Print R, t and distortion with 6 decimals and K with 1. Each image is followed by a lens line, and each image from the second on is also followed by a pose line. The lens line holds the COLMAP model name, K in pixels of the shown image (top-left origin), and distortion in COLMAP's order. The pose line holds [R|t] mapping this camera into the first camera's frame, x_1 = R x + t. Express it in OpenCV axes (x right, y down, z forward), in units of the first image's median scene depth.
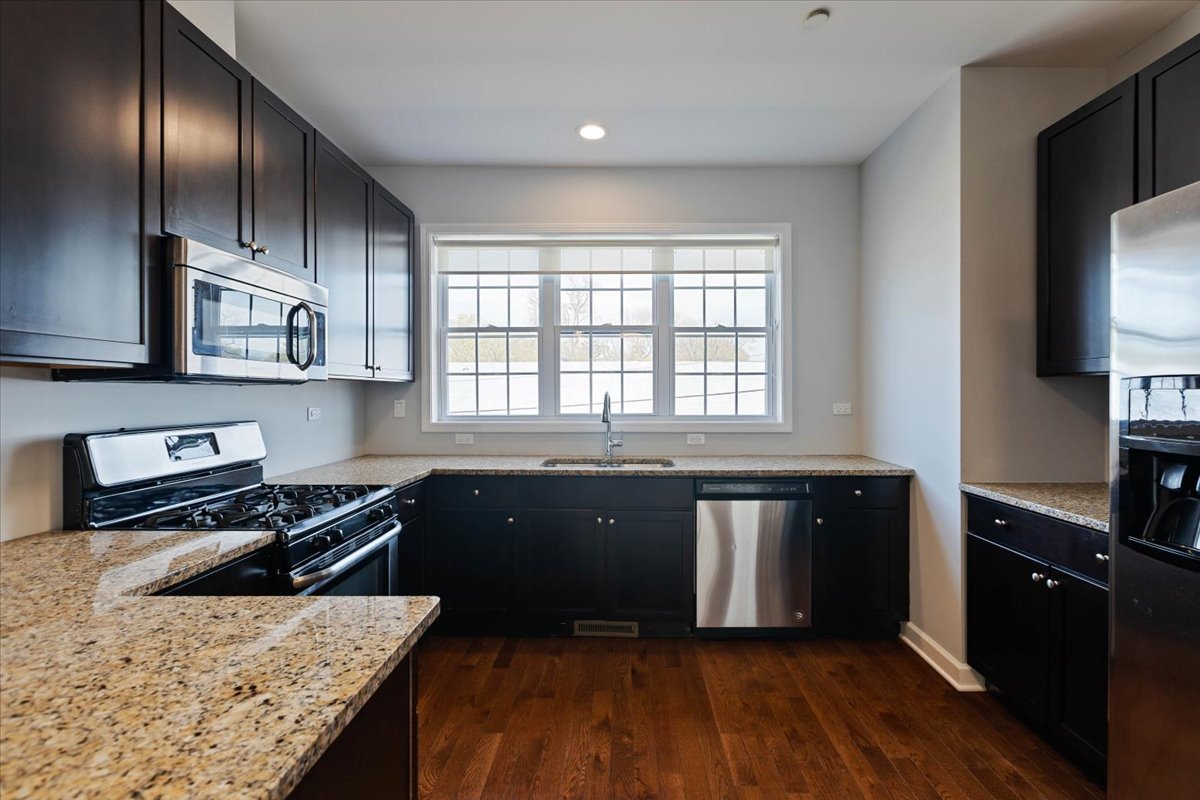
lens RADIAL K [[543.0, 0, 610.8], [0, 543.0, 397.1], [0, 0, 1]] dist [0.000073, -0.001279]
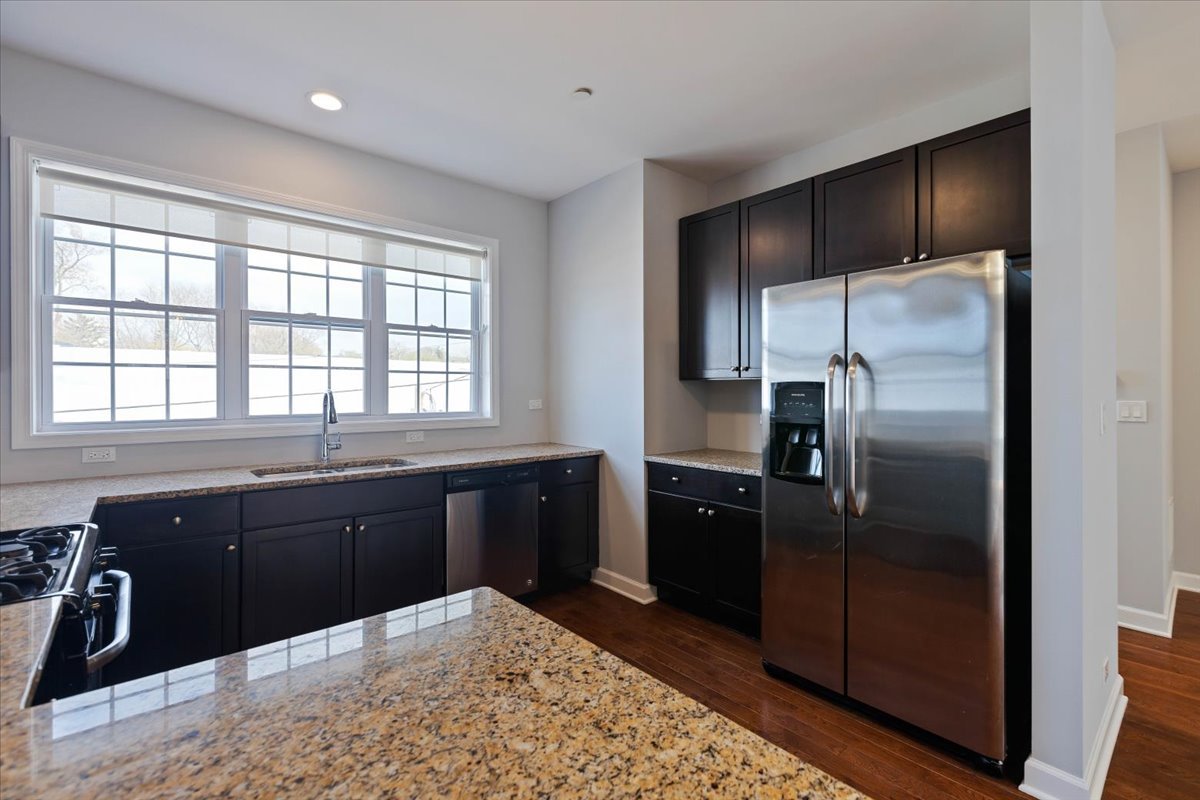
lens RADIAL K [[543.0, 0, 602.5], [0, 543.0, 393.2], [0, 0, 1]] dist [0.000073, -0.001279]
pose [[0.743118, -0.001807, 0.669158, -0.277977], [0.004072, 0.999990, -0.001822, -0.000486], [-0.669148, 0.004079, 0.743118, 0.023556]]
